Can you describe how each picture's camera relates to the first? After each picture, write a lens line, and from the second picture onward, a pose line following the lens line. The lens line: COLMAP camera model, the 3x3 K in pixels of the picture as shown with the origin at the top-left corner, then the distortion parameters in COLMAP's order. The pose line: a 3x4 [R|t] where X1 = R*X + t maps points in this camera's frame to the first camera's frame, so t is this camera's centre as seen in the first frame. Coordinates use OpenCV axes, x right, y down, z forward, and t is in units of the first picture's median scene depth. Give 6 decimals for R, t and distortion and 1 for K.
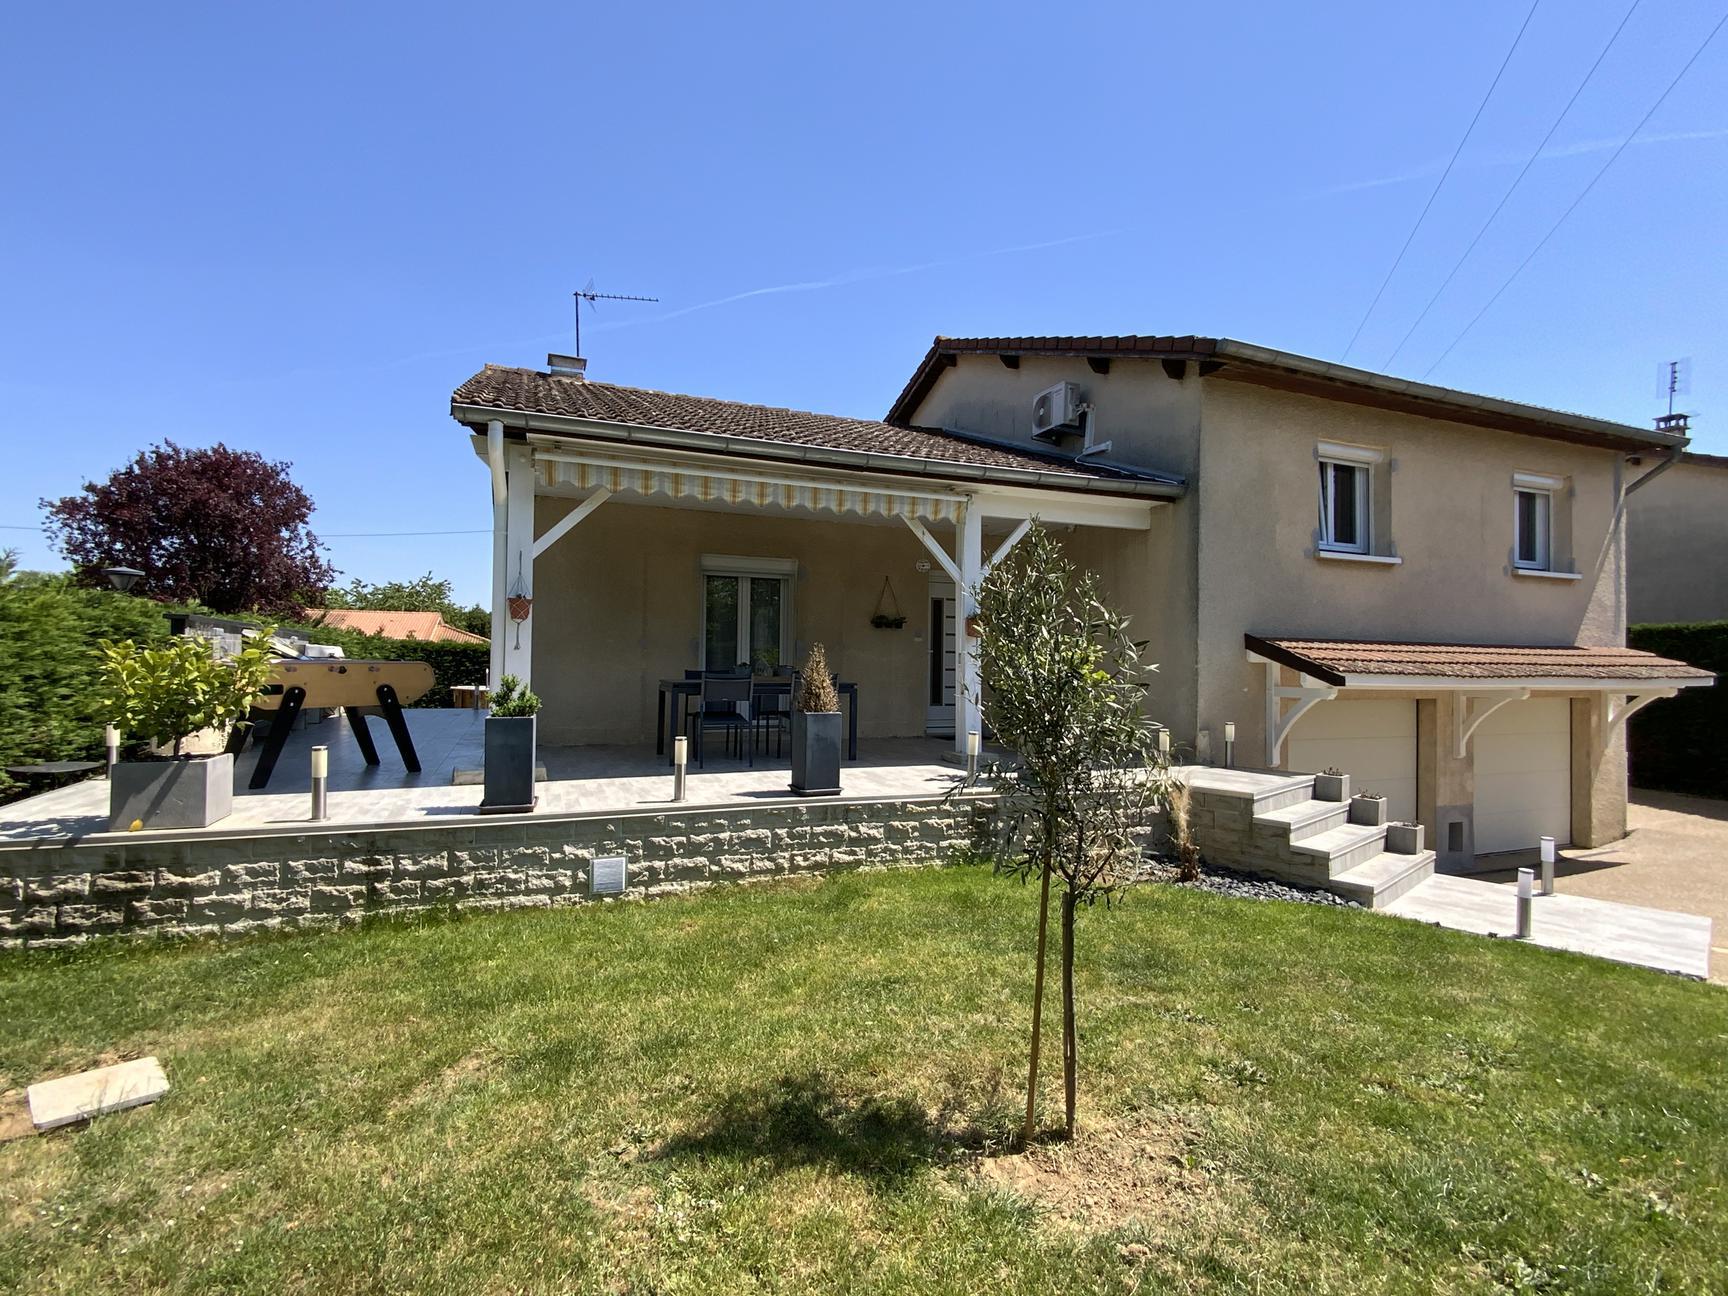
lens RADIAL K [[850.4, 0, 864.0], [0, 850.4, 648.0], [0, 0, 1]] dist [0.002217, 0.000116]
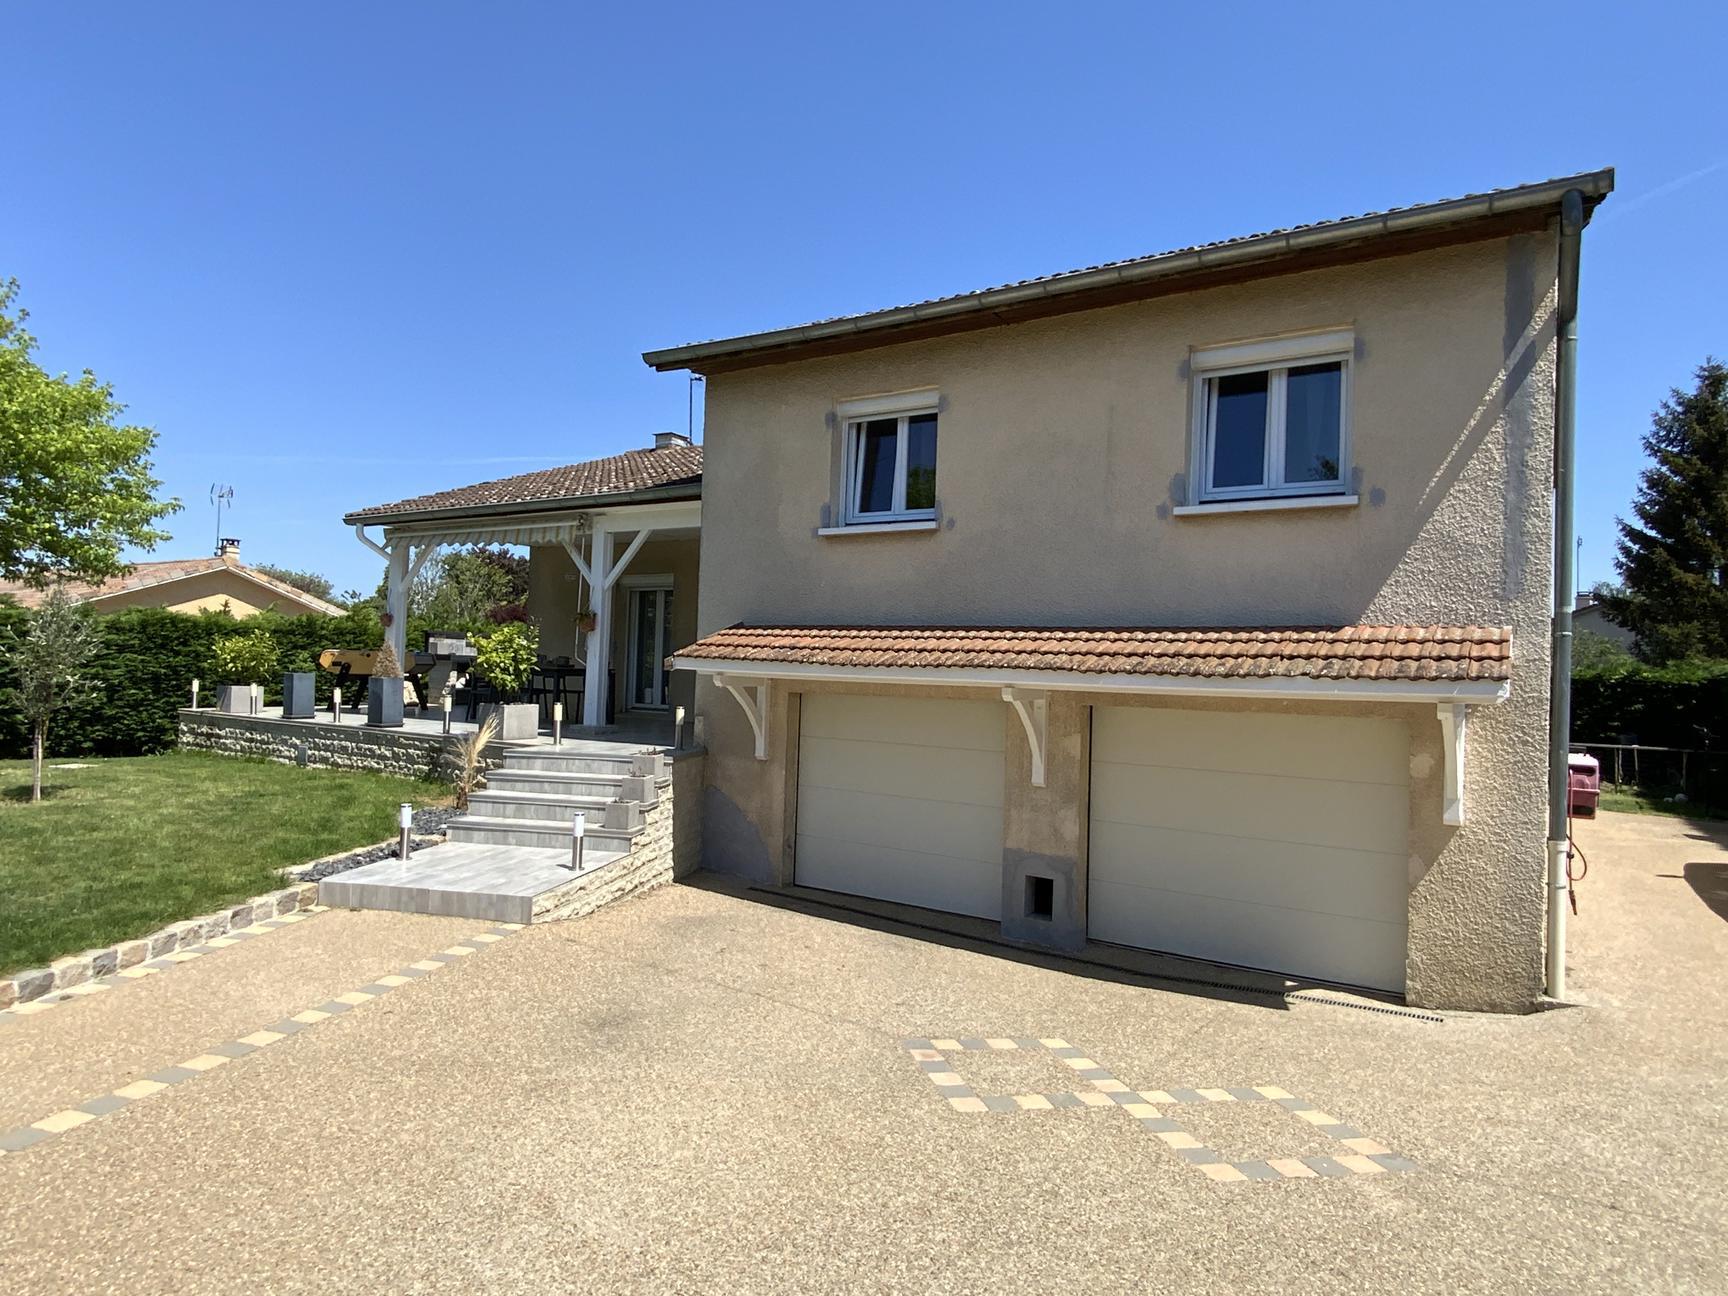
lens RADIAL K [[817.6, 0, 864.0], [0, 817.6, 648.0], [0, 0, 1]] dist [-0.002796, -0.000225]
pose [[0.647892, -0.007411, -0.761696, 1.064258], [-0.008153, 0.999828, -0.016663, 0.025014], [0.761689, 0.017006, 0.647720, 0.422949]]
